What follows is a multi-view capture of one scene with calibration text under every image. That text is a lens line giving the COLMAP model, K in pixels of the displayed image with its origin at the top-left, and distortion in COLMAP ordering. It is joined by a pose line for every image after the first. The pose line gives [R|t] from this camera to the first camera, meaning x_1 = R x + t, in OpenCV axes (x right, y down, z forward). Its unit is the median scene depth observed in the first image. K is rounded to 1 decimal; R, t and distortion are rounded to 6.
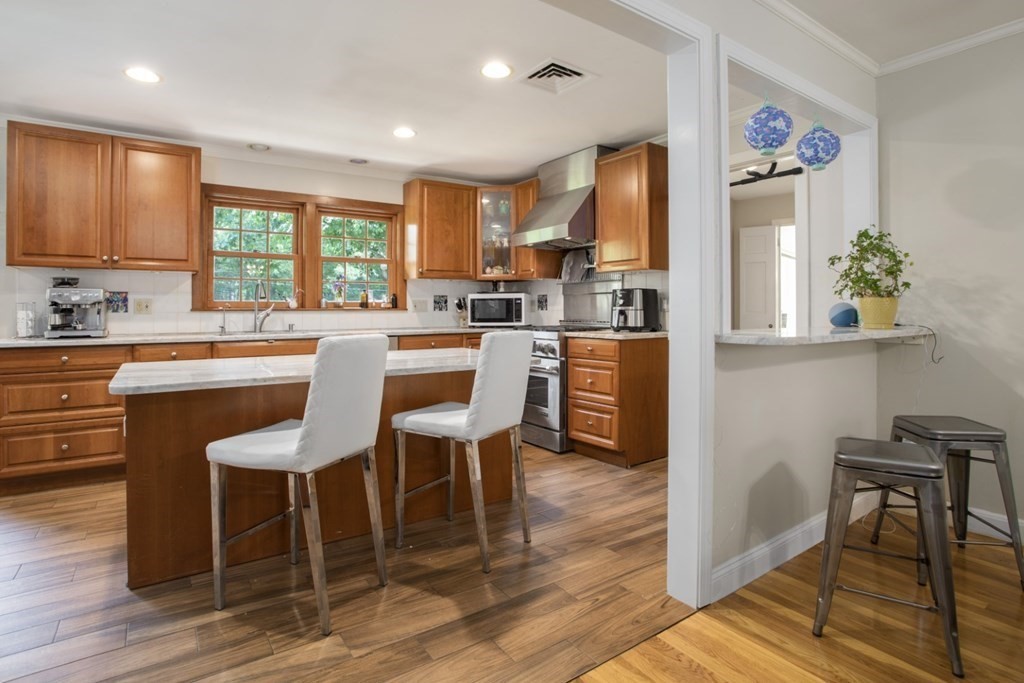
lens RADIAL K [[513.7, 0, 506.8], [0, 513.7, 314.0], [0, 0, 1]] dist [-0.062657, 0.025167]
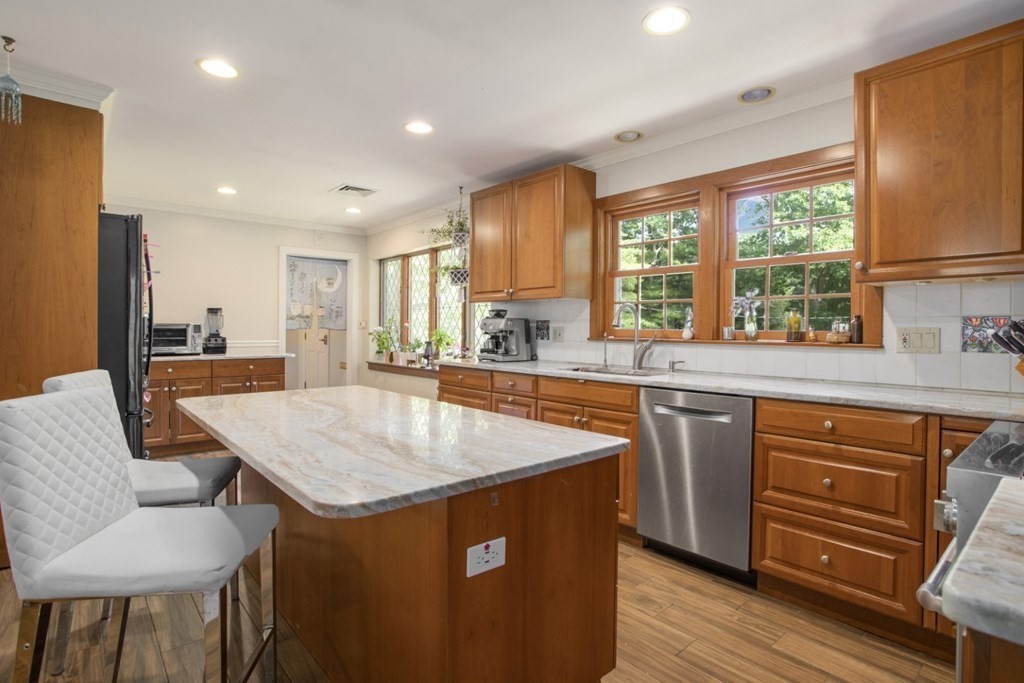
lens RADIAL K [[513.7, 0, 515.3], [0, 513.7, 333.8], [0, 0, 1]] dist [-0.062657, 0.025167]
pose [[0.119982, 0.013900, -0.992679, 0.307308], [-0.017453, 0.999777, 0.011890, -0.027586], [0.992623, 0.015899, 0.120197, 0.793097]]
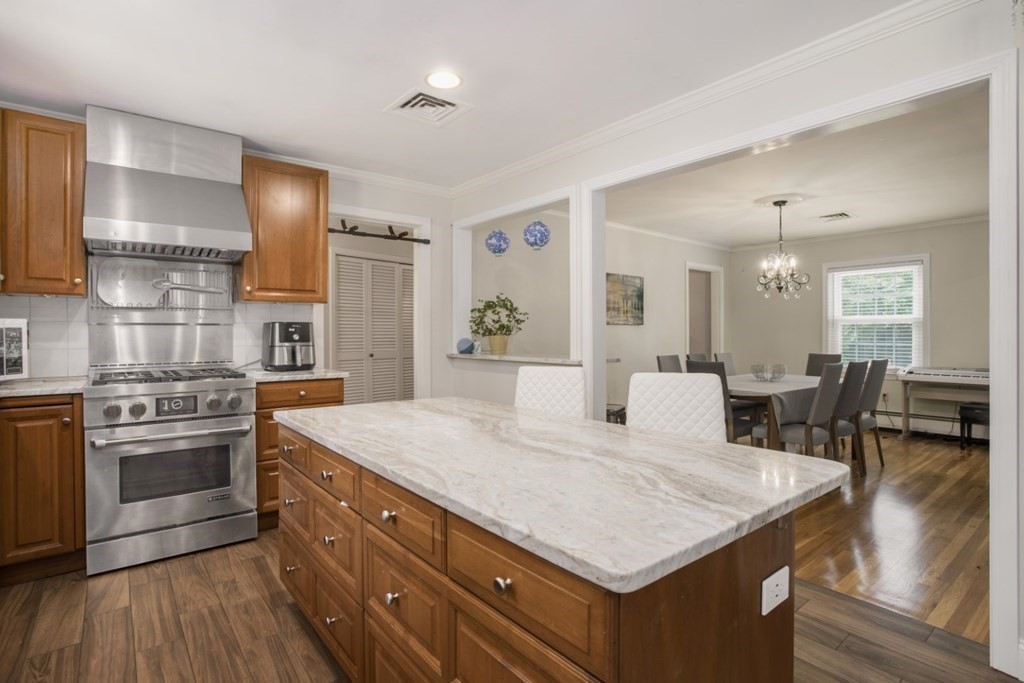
lens RADIAL K [[513.7, 0, 520.2], [0, 513.7, 334.1], [0, 0, 1]] dist [-0.062657, 0.025167]
pose [[-0.071961, 0.002678, 0.997404, -0.681674], [0.012570, 0.999919, -0.001778, -0.022887], [-0.997328, 0.012410, -0.071988, 0.695360]]
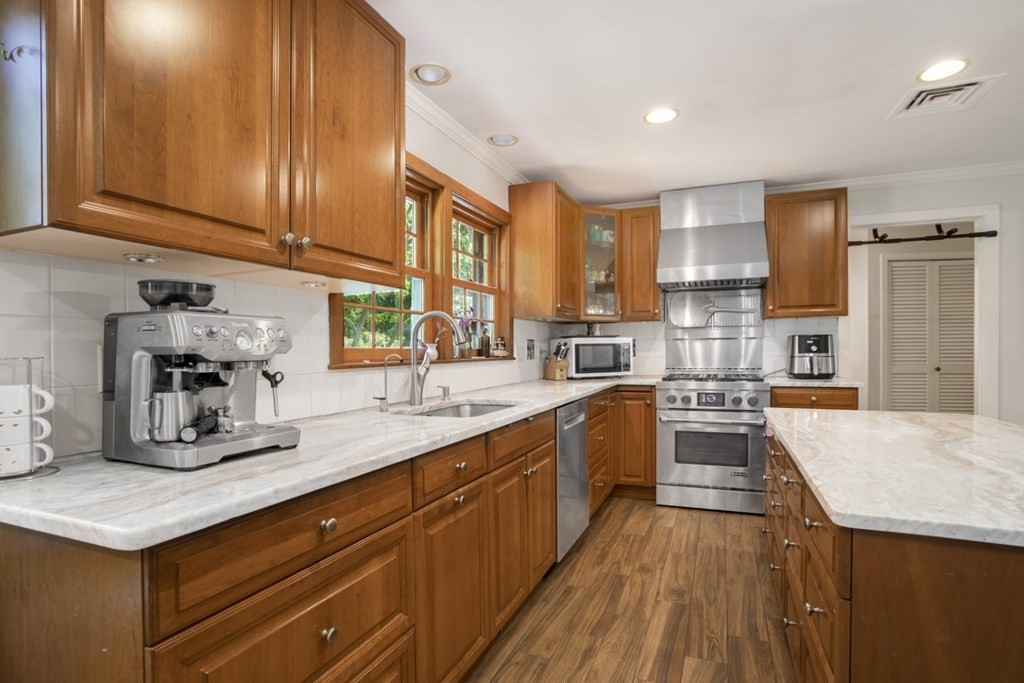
lens RADIAL K [[513.7, 0, 513.3], [0, 513.7, 357.4], [0, 0, 1]] dist [-0.062657, 0.025167]
pose [[0.841058, -0.012572, 0.540799, -0.782226], [0.011230, 0.999920, 0.005780, -0.018971], [-0.540829, 0.001212, 0.841132, 0.518796]]
